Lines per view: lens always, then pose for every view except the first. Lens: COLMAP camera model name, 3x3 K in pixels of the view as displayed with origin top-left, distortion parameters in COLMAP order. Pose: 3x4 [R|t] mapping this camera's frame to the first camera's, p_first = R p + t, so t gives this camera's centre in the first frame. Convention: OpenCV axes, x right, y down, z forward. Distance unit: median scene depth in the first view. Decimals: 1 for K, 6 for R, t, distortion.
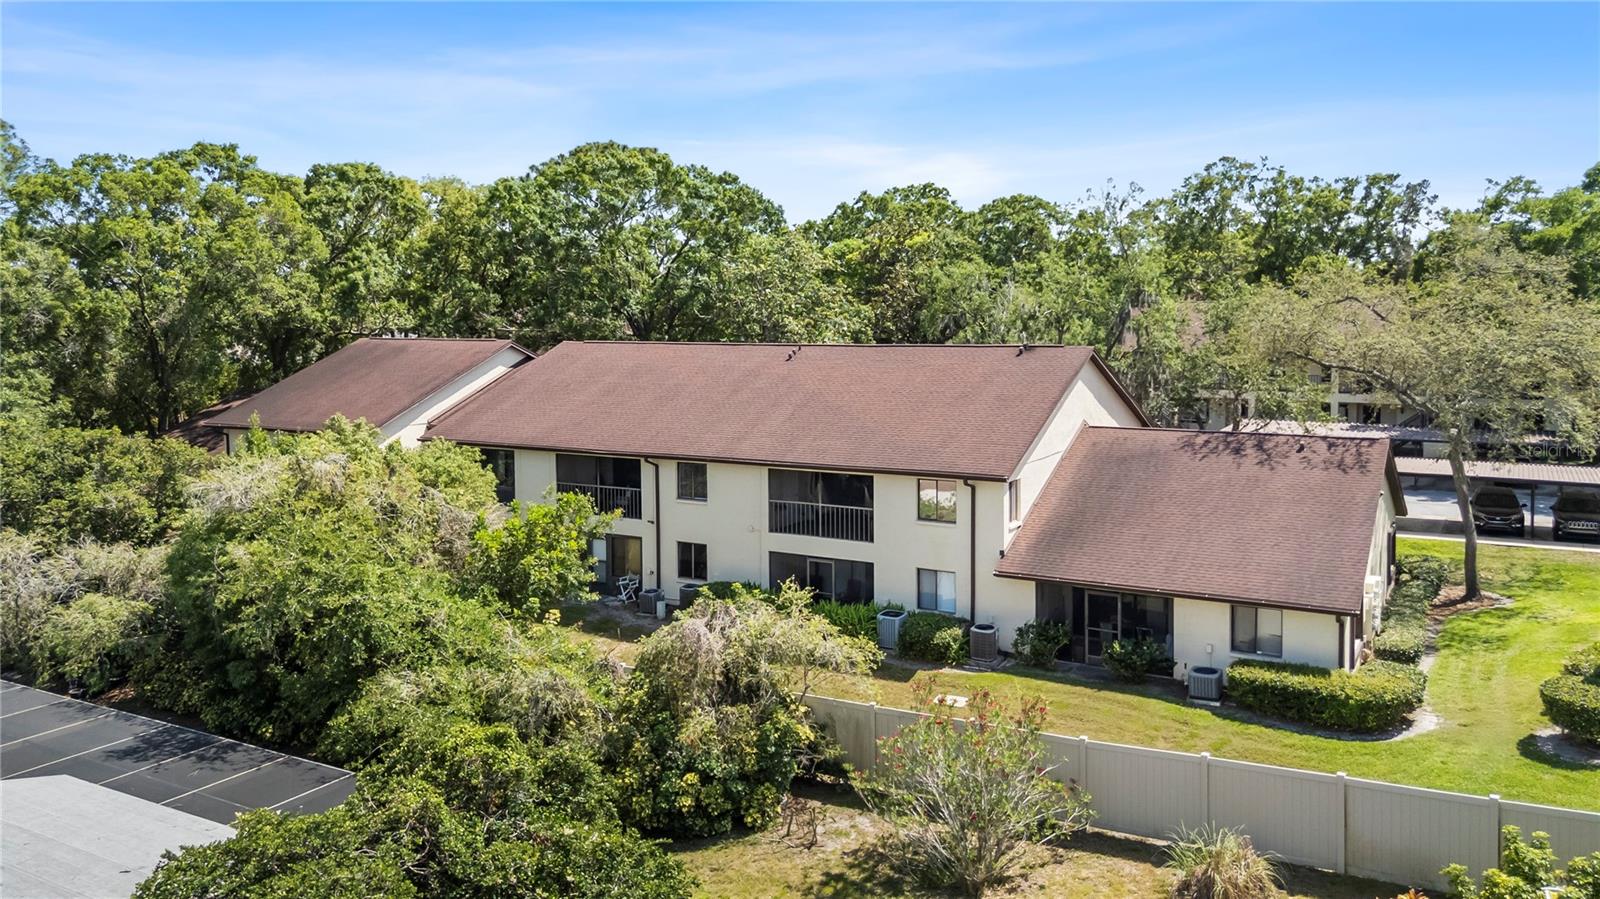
lens RADIAL K [[1179.6, 0, 807.0], [0, 1179.6, 448.7], [0, 0, 1]] dist [0.057154, -0.058406]
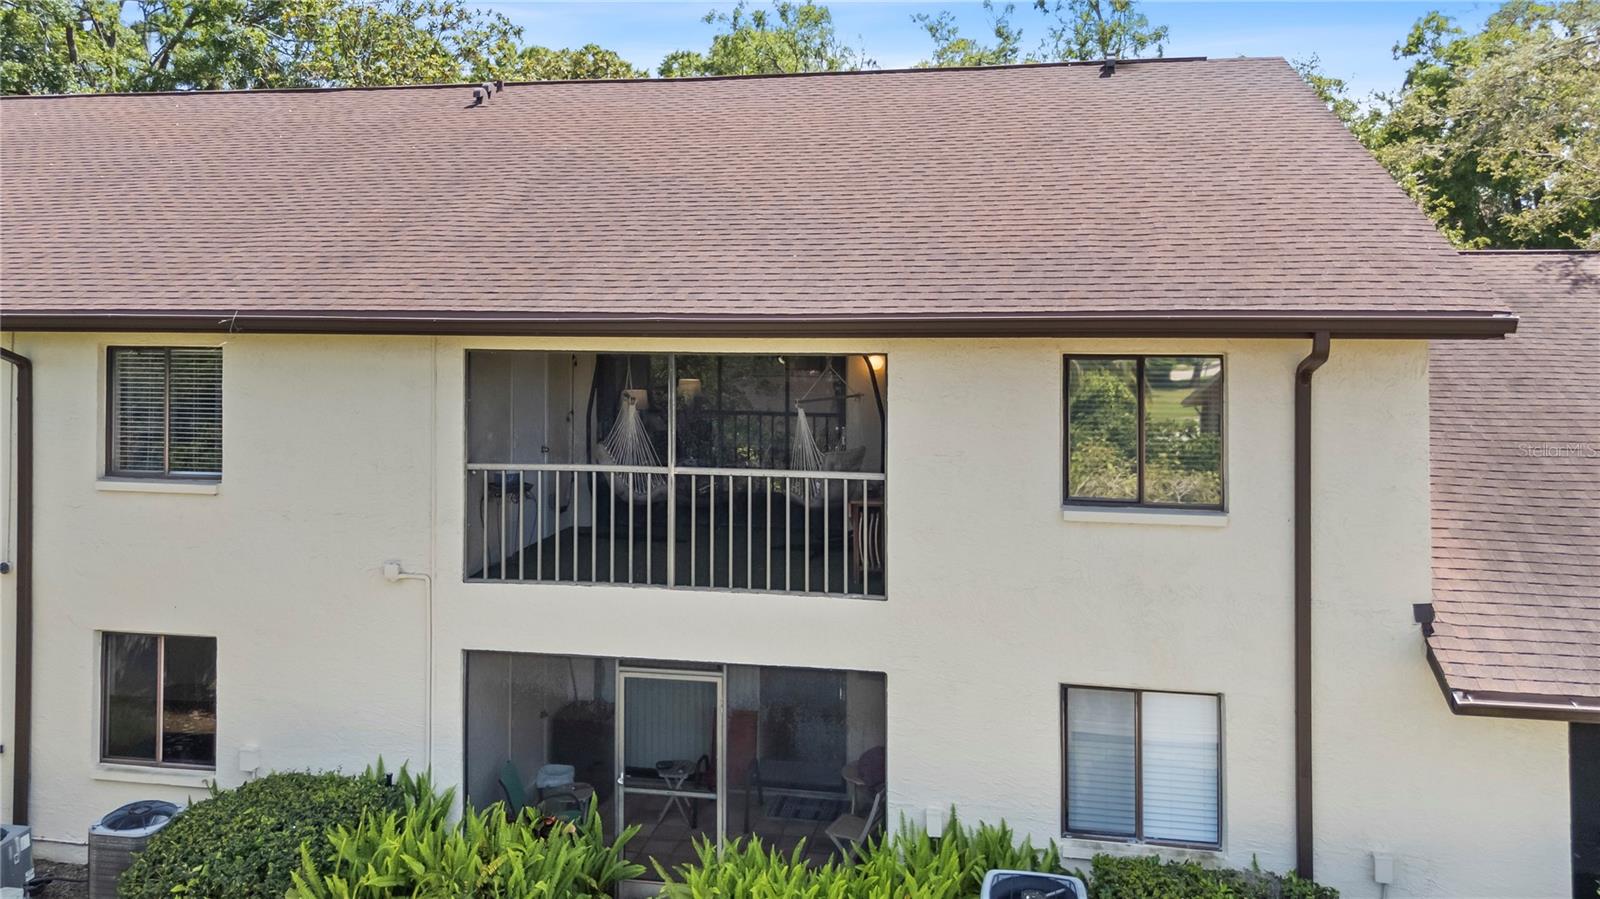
lens RADIAL K [[1179.6, 0, 807.0], [0, 1179.6, 448.7], [0, 0, 1]] dist [0.057154, -0.058406]
pose [[0.940594, 0.012662, 0.339298, -0.051473], [0.014135, 0.996978, -0.076389, 0.062445], [-0.339240, 0.076647, 0.937572, 0.710356]]
